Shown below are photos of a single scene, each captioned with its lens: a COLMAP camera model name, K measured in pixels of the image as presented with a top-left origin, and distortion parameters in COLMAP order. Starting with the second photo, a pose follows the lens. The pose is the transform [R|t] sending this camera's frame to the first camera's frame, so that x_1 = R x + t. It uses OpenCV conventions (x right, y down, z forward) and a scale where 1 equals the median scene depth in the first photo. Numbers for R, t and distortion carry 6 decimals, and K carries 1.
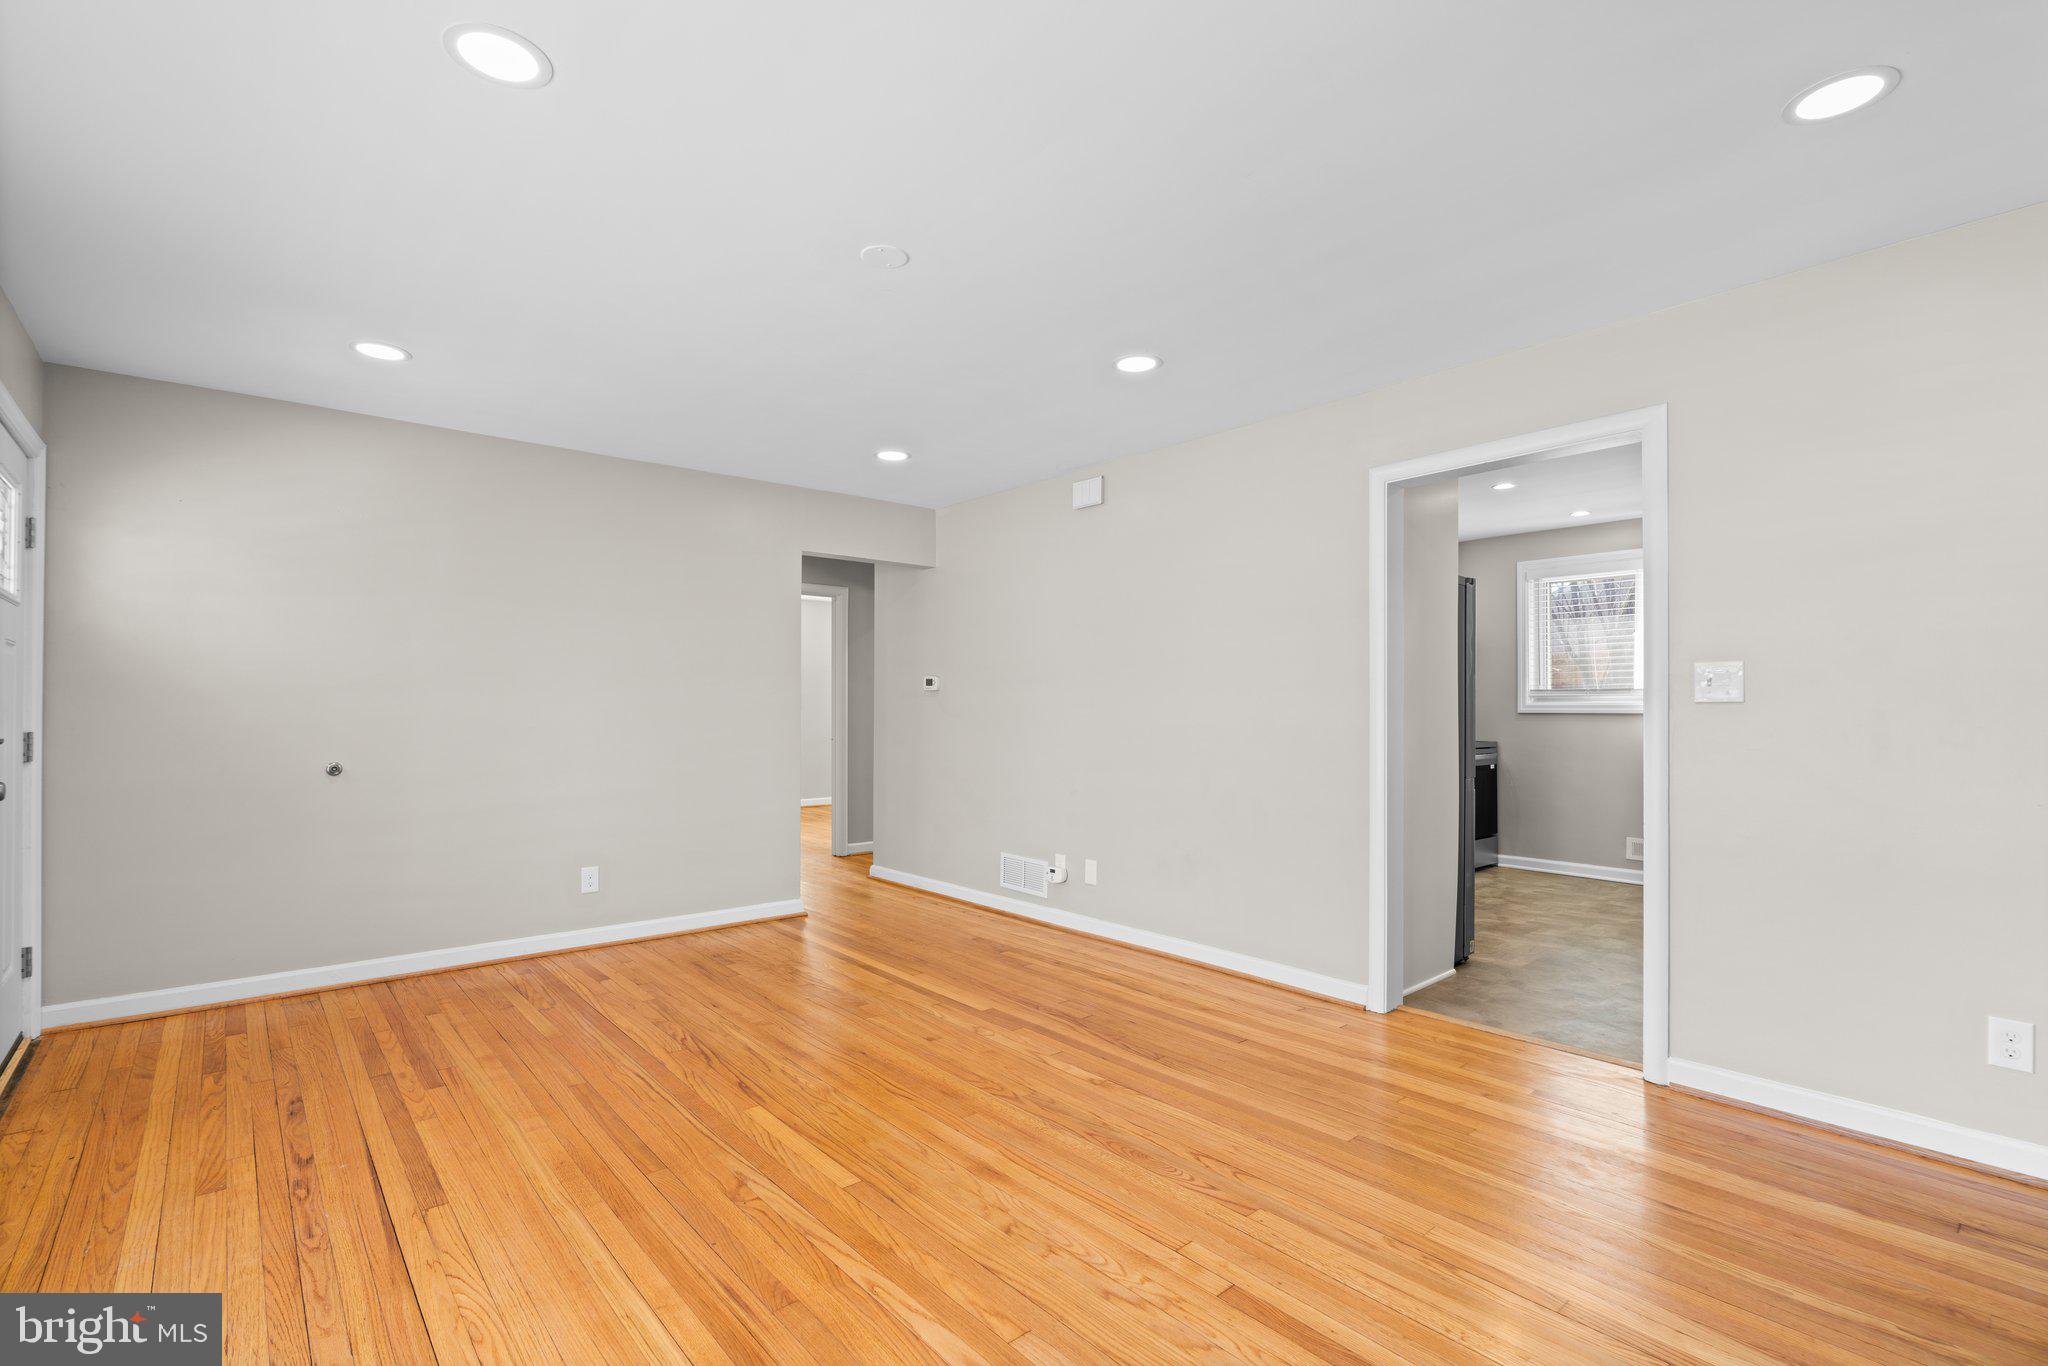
lens RADIAL K [[935.5, 0, 1066.2], [0, 935.5, 716.3], [0, 0, 1]] dist [-0.012302, 0.005137]
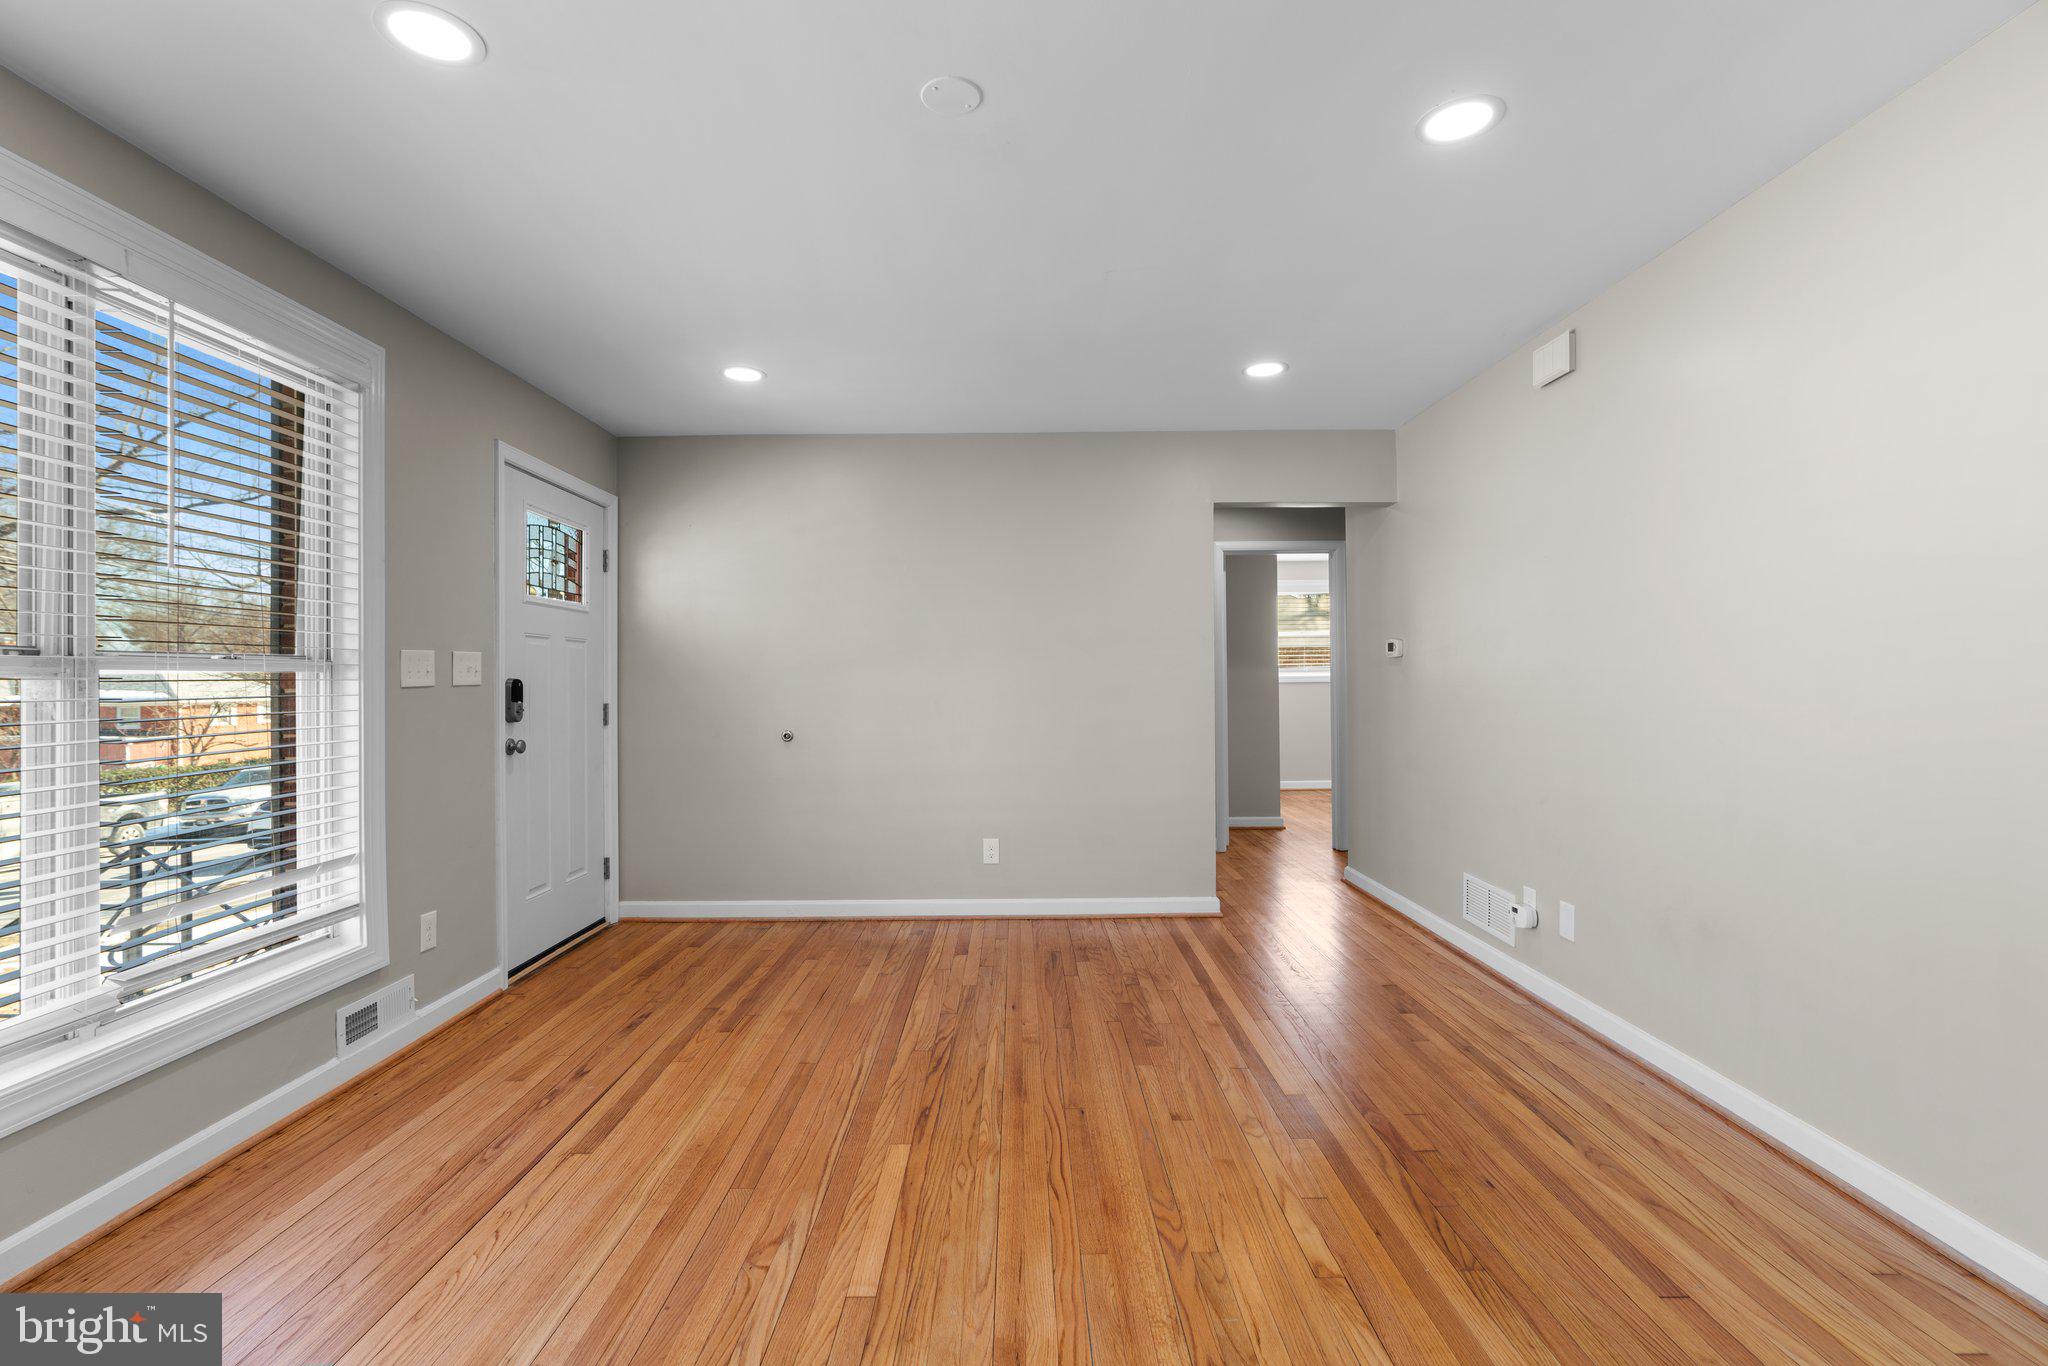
lens RADIAL K [[935.5, 0, 1021.2], [0, 935.5, 677.7], [0, 0, 1]] dist [-0.012302, 0.005137]
pose [[0.743976, -0.011275, -0.668111, 0.280588], [0.003918, 0.999914, -0.012511, -0.001987], [0.668195, 0.006690, 0.743956, 0.363434]]
